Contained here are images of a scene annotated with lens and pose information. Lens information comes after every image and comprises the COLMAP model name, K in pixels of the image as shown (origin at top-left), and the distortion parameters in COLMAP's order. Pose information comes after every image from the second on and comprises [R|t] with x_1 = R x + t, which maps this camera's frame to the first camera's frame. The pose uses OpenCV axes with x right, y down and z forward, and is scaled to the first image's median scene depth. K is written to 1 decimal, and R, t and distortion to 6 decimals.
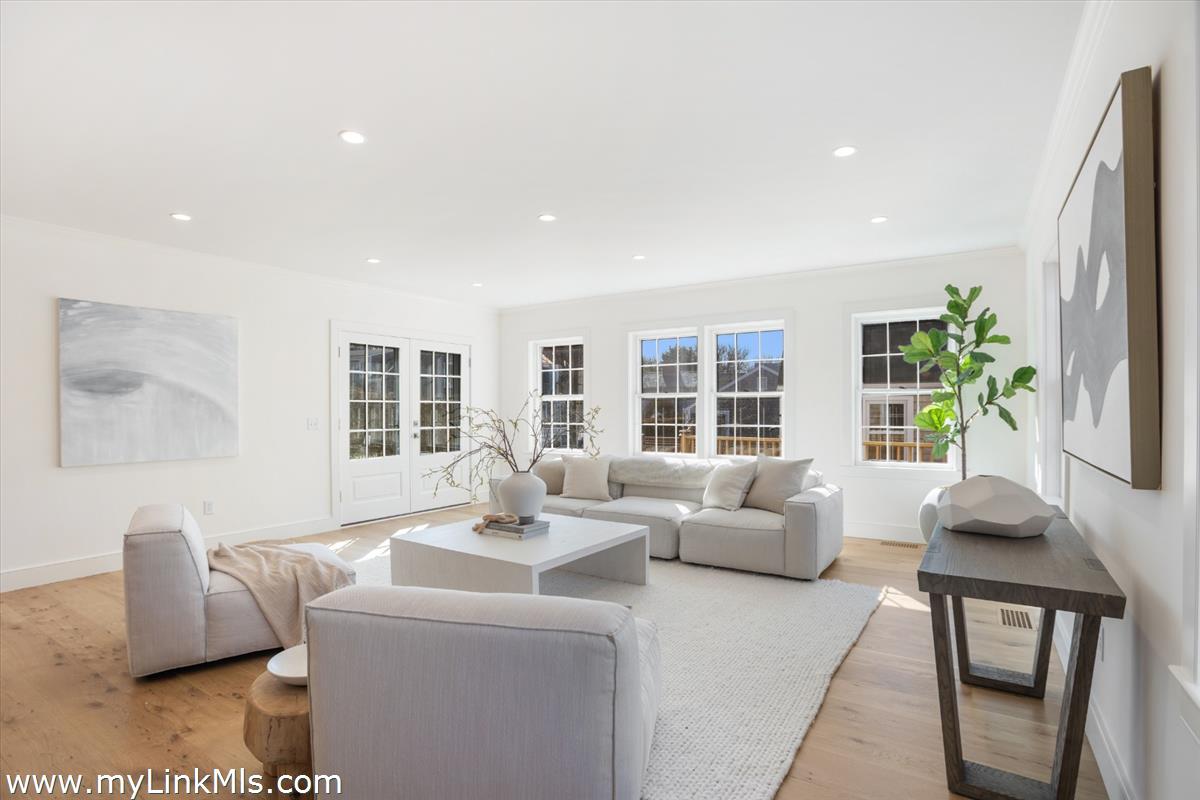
lens RADIAL K [[551.2, 0, 621.3], [0, 551.2, 417.9], [0, 0, 1]] dist [0.001348, 0.000636]
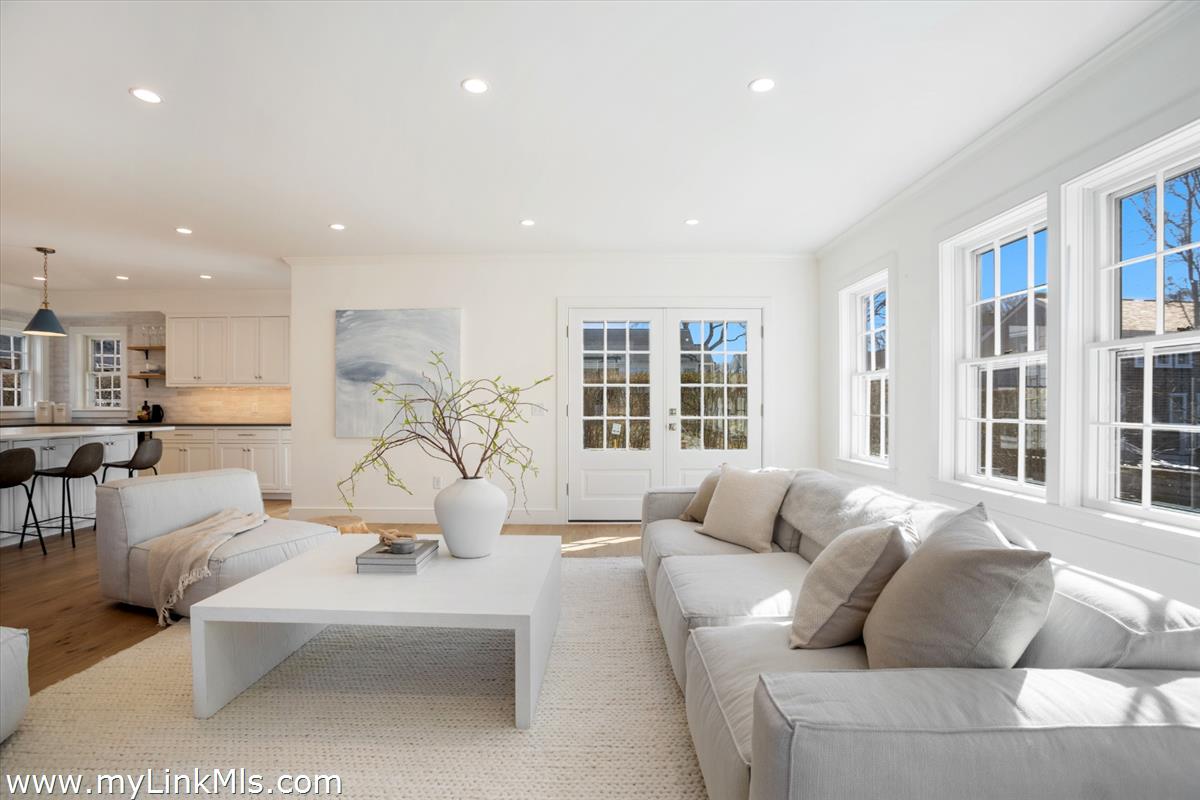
lens RADIAL K [[608.9, 0, 600.0], [0, 608.9, 400.0], [0, 0, 1]] dist [-0.000366, 0.000305]
pose [[0.545235, 0.004205, -0.838273, 0.473606], [-0.014021, 0.999893, -0.004104, -0.003084], [0.838166, 0.013991, 0.545235, 0.623663]]
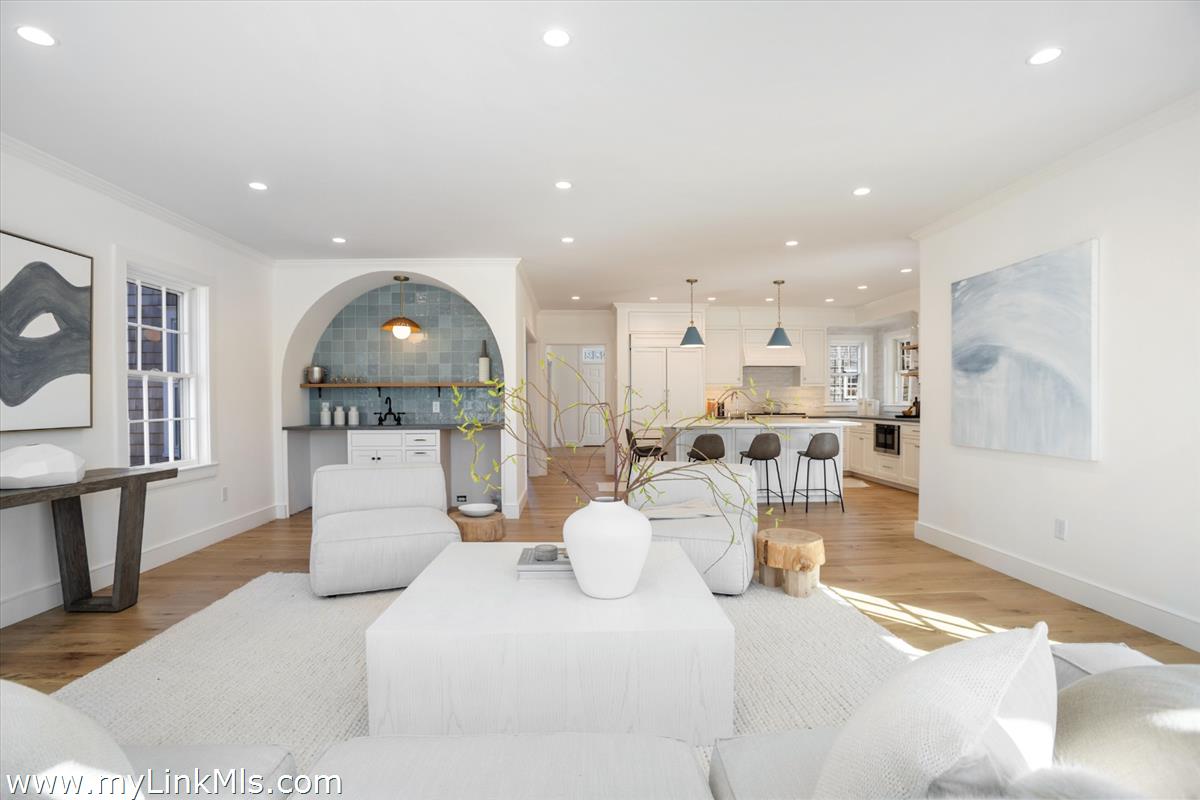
lens RADIAL K [[608.9, 0, 600.0], [0, 608.9, 400.0], [0, 0, 1]] dist [-0.000366, 0.000305]
pose [[-0.826727, 0.012303, -0.562468, 0.160886], [0.001967, 0.999818, 0.018978, -0.015500], [0.562599, 0.014584, -0.826601, 1.340621]]
